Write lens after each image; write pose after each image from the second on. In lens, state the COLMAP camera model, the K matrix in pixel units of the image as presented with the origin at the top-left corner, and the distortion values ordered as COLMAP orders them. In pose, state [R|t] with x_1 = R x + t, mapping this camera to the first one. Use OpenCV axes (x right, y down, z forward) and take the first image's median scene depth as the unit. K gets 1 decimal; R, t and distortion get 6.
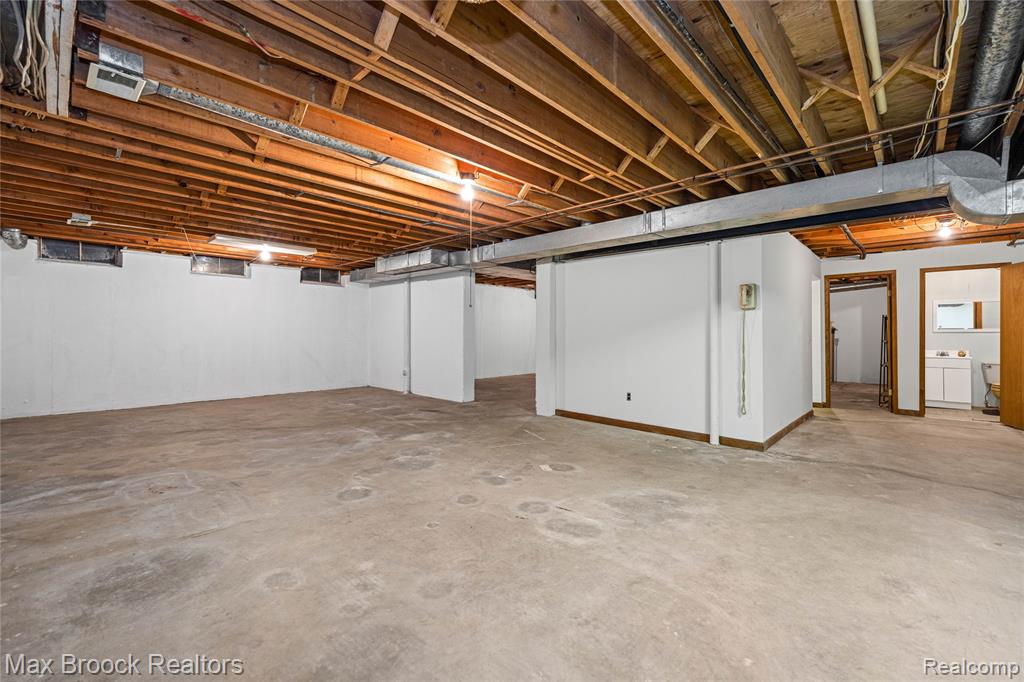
lens RADIAL K [[432.3, 0, 510.8], [0, 432.3, 334.7], [0, 0, 1]] dist [-0.004321, -0.000153]
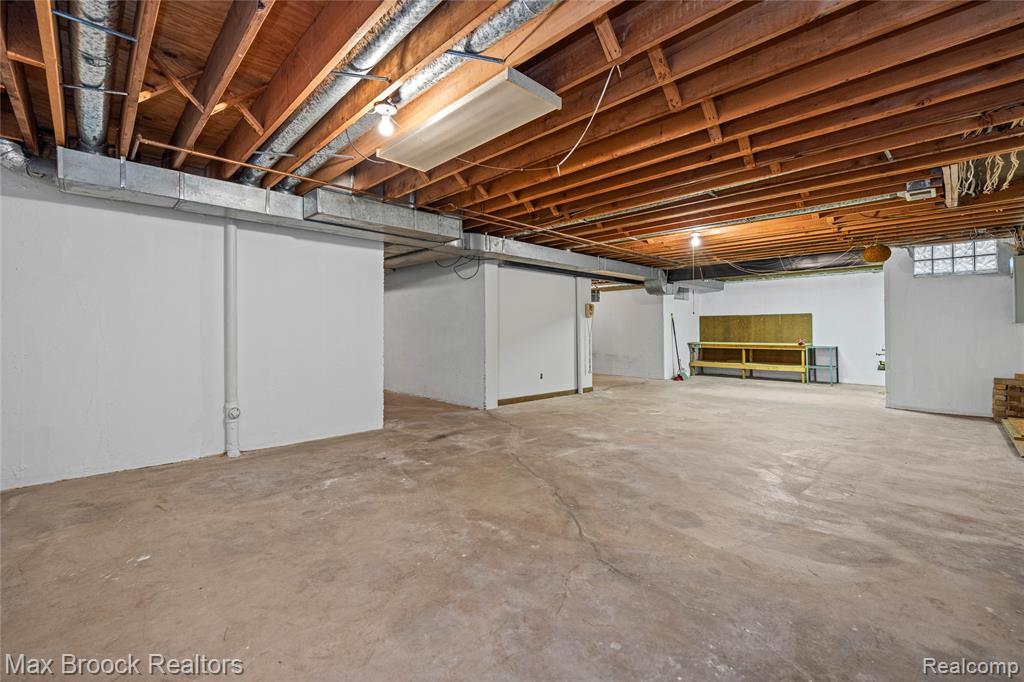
lens RADIAL K [[432.3, 0, 510.5], [0, 432.3, 333.7], [0, 0, 1]] dist [-0.004321, -0.000153]
pose [[0.044720, -0.012146, 0.998926, -0.992296], [0.007117, 0.999905, 0.011839, -0.007993], [-0.998974, 0.006580, 0.044802, 0.930054]]
